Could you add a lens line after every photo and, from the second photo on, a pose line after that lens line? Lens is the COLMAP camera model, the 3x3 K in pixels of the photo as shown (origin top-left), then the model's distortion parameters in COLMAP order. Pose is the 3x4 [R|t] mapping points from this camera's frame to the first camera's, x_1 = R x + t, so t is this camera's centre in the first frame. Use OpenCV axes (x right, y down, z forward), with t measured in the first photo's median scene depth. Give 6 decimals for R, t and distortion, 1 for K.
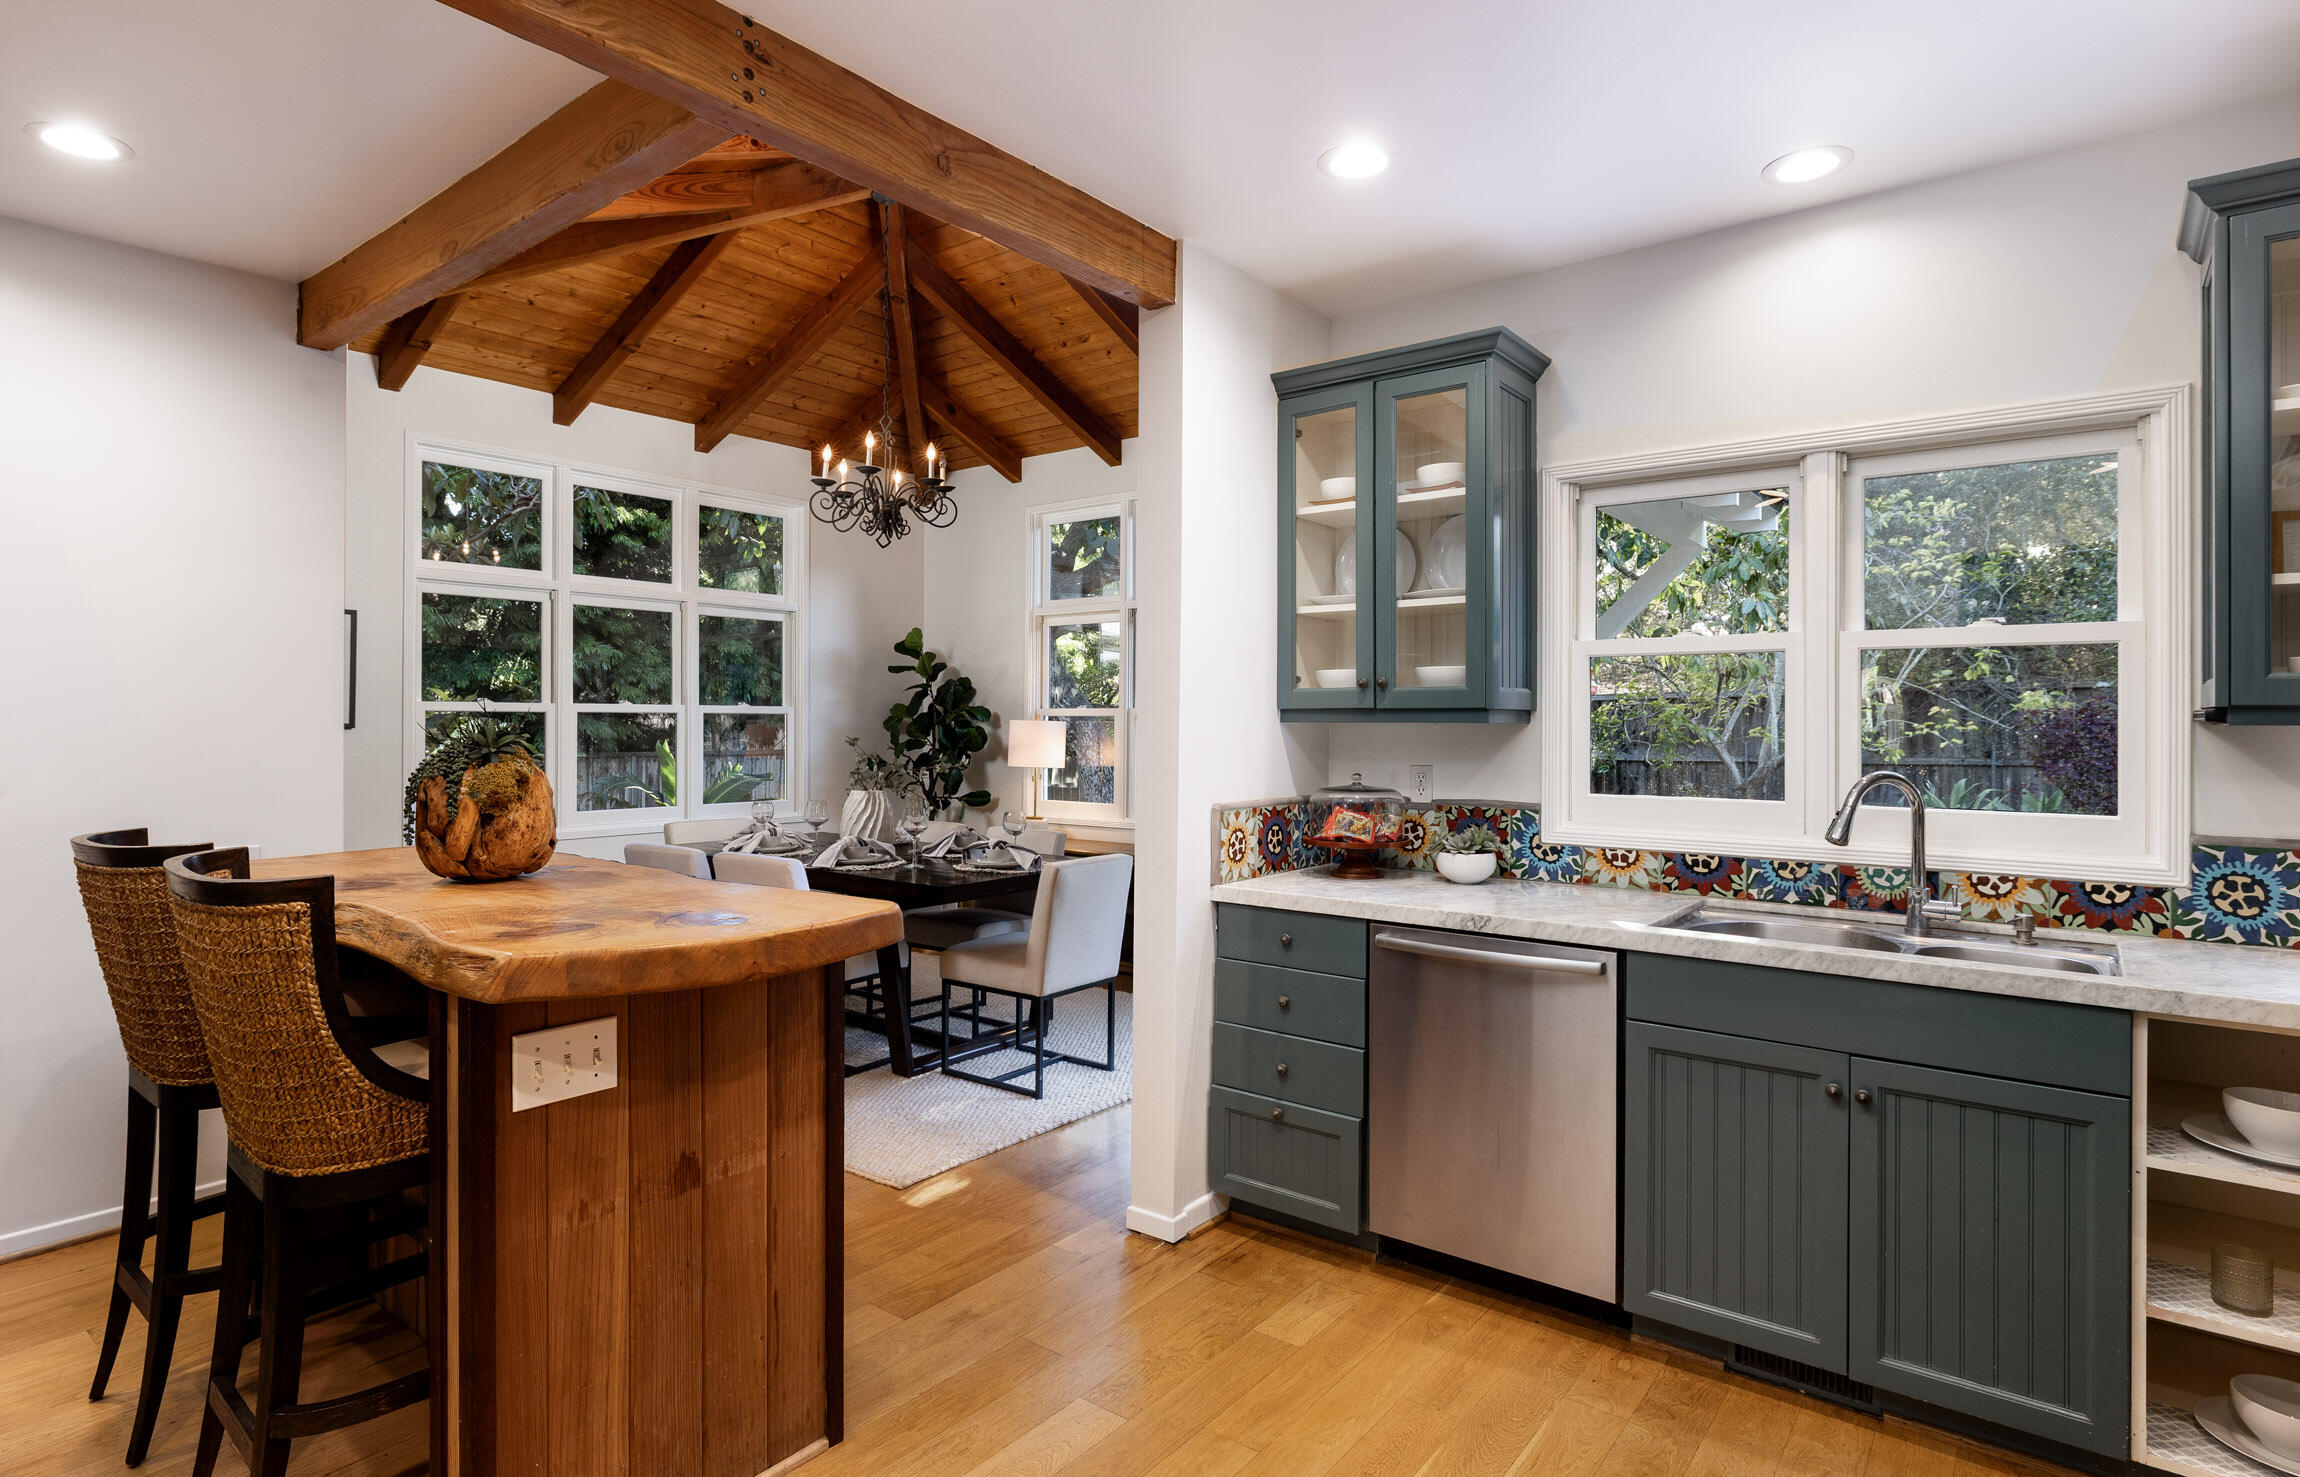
lens RADIAL K [[1181.3, 0, 1140.4], [0, 1181.3, 716.1], [0, 0, 1]] dist [-0.003380, -0.001057]
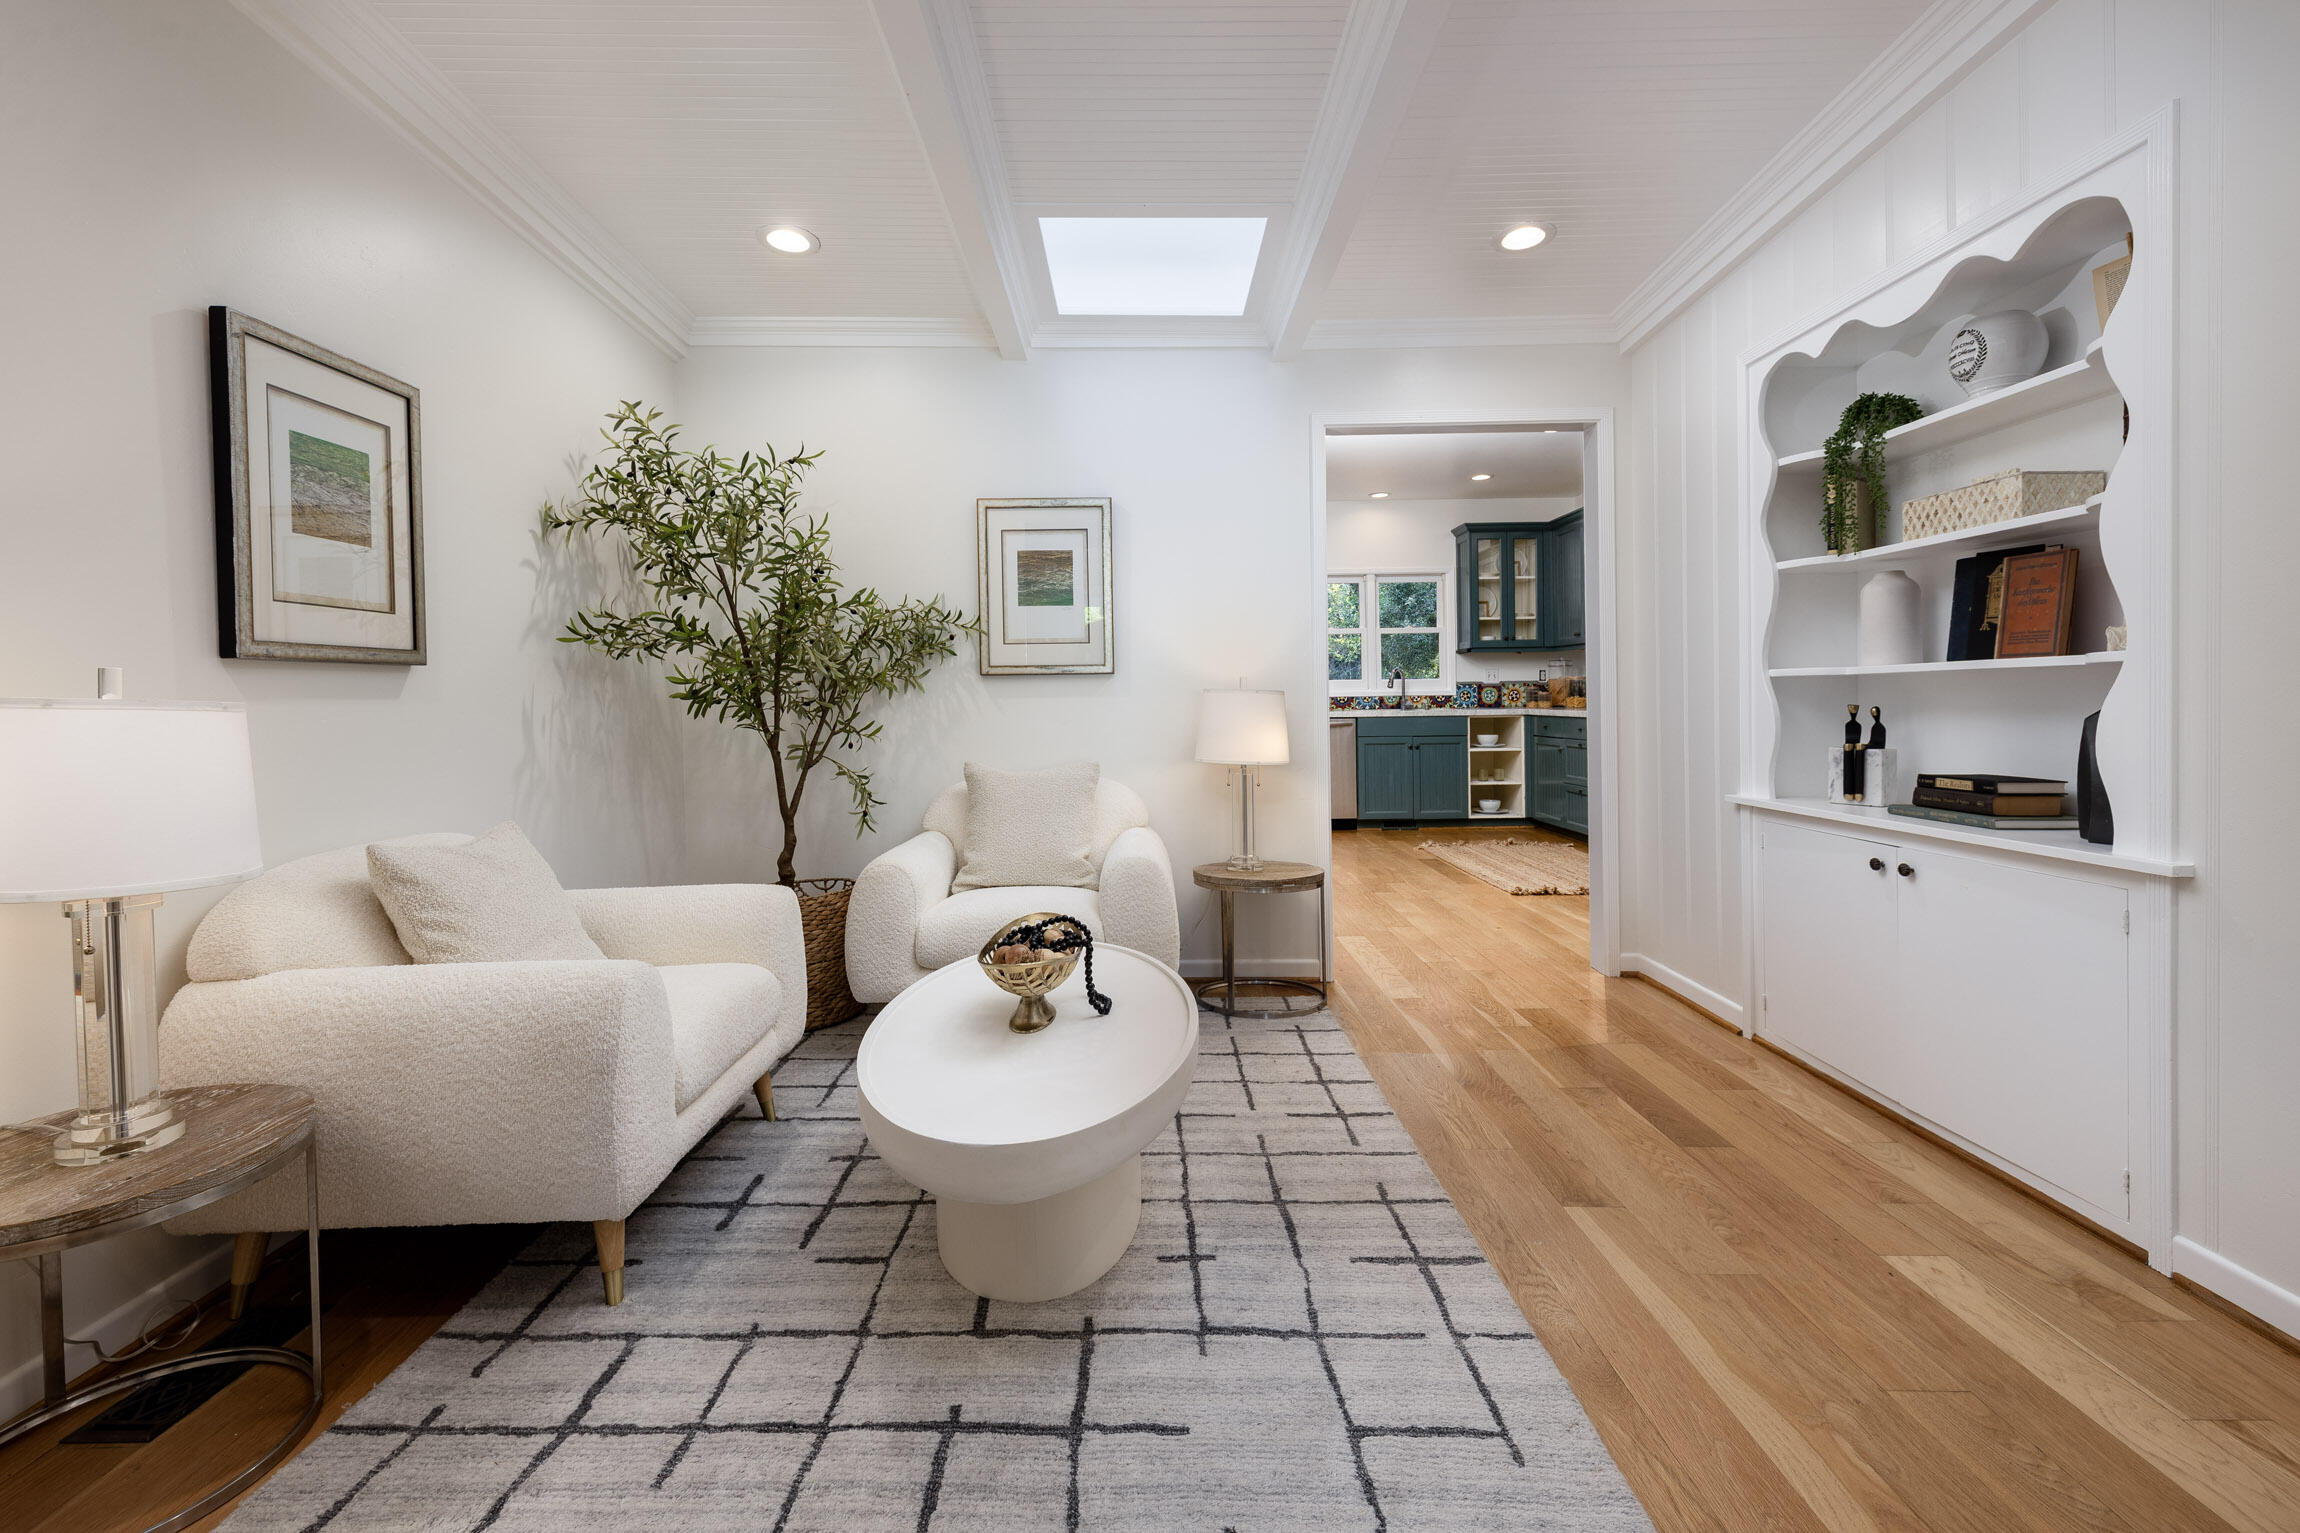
lens RADIAL K [[981.2, 0, 1141.4], [0, 981.2, 708.6], [0, 0, 1]] dist [-0.000466, -0.000166]
pose [[0.782689, -0.024095, 0.621946, -1.850317], [0.020019, 0.999708, 0.013536, 0.116313], [-0.622090, 0.001856, 0.782943, -0.862771]]
